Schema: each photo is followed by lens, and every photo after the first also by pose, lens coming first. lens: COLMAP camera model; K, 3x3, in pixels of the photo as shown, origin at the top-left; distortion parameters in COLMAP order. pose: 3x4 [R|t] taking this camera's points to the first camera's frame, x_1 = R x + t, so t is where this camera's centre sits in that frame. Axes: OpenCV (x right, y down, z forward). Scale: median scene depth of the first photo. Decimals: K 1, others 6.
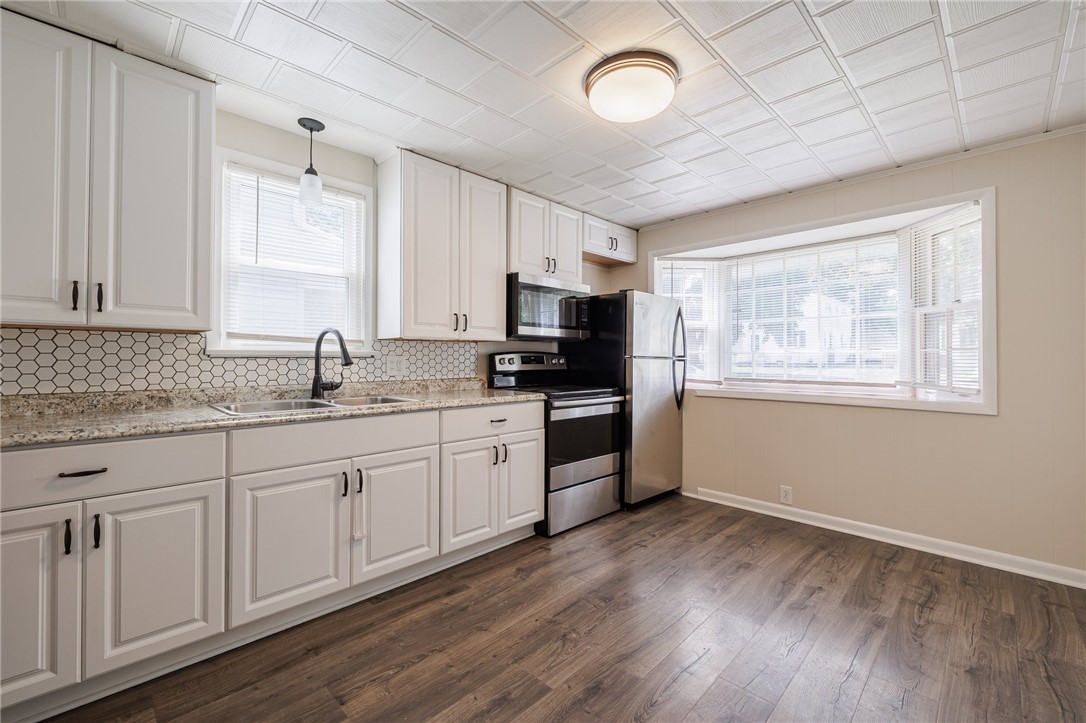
lens RADIAL K [[458.9, 0, 539.2], [0, 458.9, 357.1], [0, 0, 1]] dist [-0.000429, 0.000429]
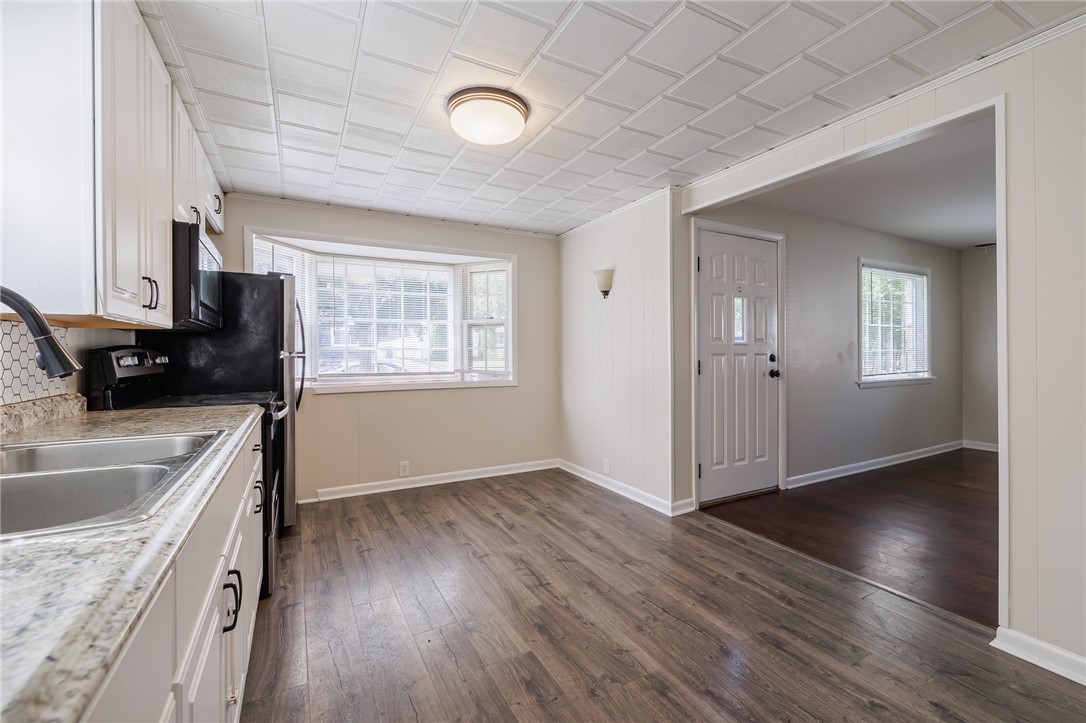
lens RADIAL K [[458.9, 0, 542.7], [0, 458.9, 357.3], [0, 0, 1]] dist [-0.000429, 0.000429]
pose [[0.273177, -0.012185, 0.961887, -0.568349], [0.003939, 0.999926, 0.011548, -0.001503], [-0.961956, 0.000635, 0.273204, 0.369209]]
